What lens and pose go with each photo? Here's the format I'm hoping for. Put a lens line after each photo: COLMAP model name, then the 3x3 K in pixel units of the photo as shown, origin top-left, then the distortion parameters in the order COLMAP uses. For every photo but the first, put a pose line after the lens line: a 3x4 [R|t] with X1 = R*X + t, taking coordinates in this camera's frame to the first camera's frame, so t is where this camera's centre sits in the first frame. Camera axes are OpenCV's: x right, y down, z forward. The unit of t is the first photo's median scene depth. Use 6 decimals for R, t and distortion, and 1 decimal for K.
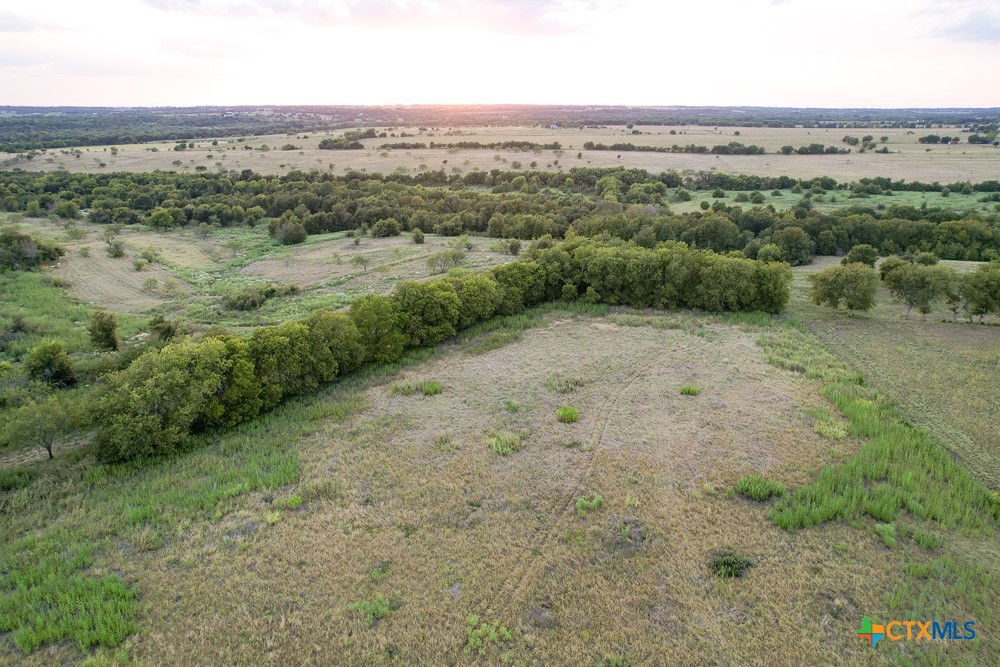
lens RADIAL K [[645.1, 0, 502.7], [0, 645.1, 333.0], [0, 0, 1]] dist [-0.092629, 0.084908]
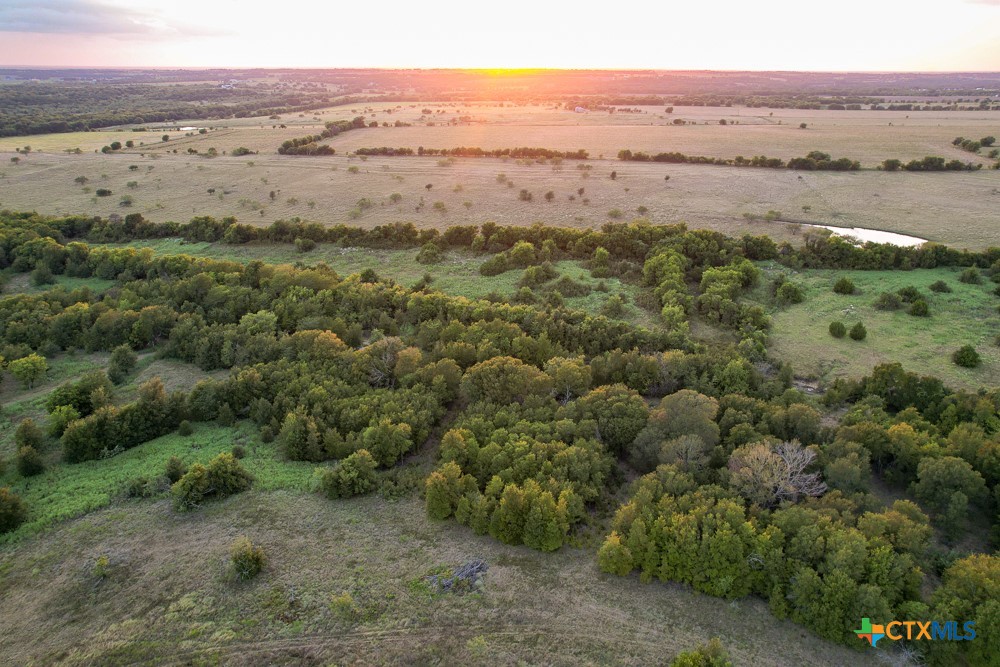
lens RADIAL K [[636.3, 0, 500.0], [0, 636.3, 333.5], [0, 0, 1]] dist [-0.092937, 0.080686]
pose [[0.999157, 0.018483, -0.036650, 0.049208], [-0.016222, 0.998002, 0.061072, -0.347151], [0.037706, -0.060426, 0.997460, 0.652023]]
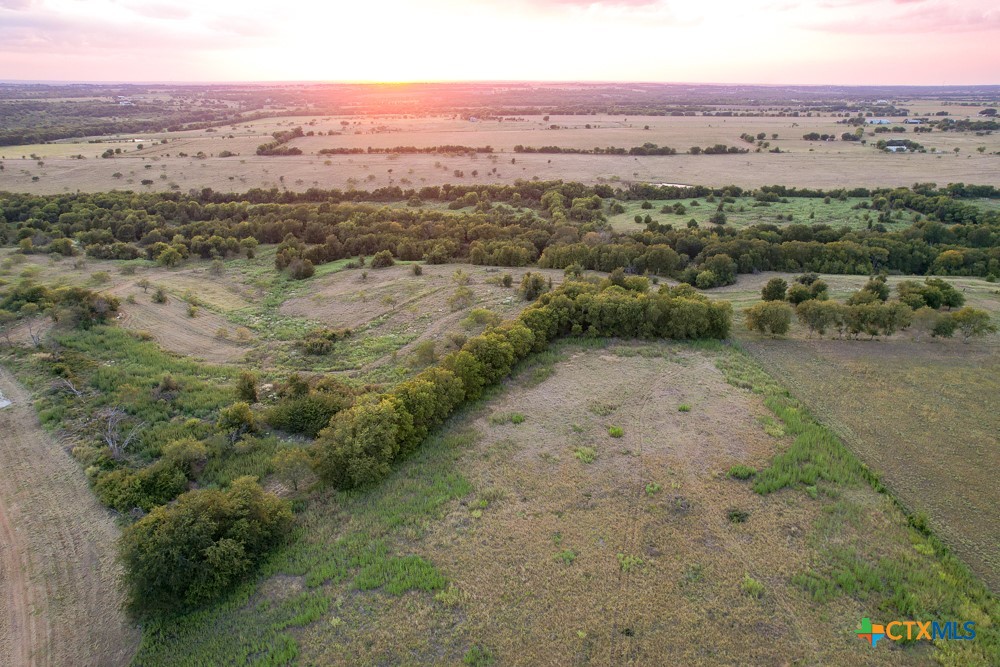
lens RADIAL K [[645.1, 0, 502.7], [0, 645.1, 333.0], [0, 0, 1]] dist [-0.092629, 0.084908]
pose [[0.989335, -0.051863, 0.136111, -0.152431], [0.046828, 0.998104, 0.039937, -0.077504], [-0.137925, -0.033137, 0.989888, -0.205458]]
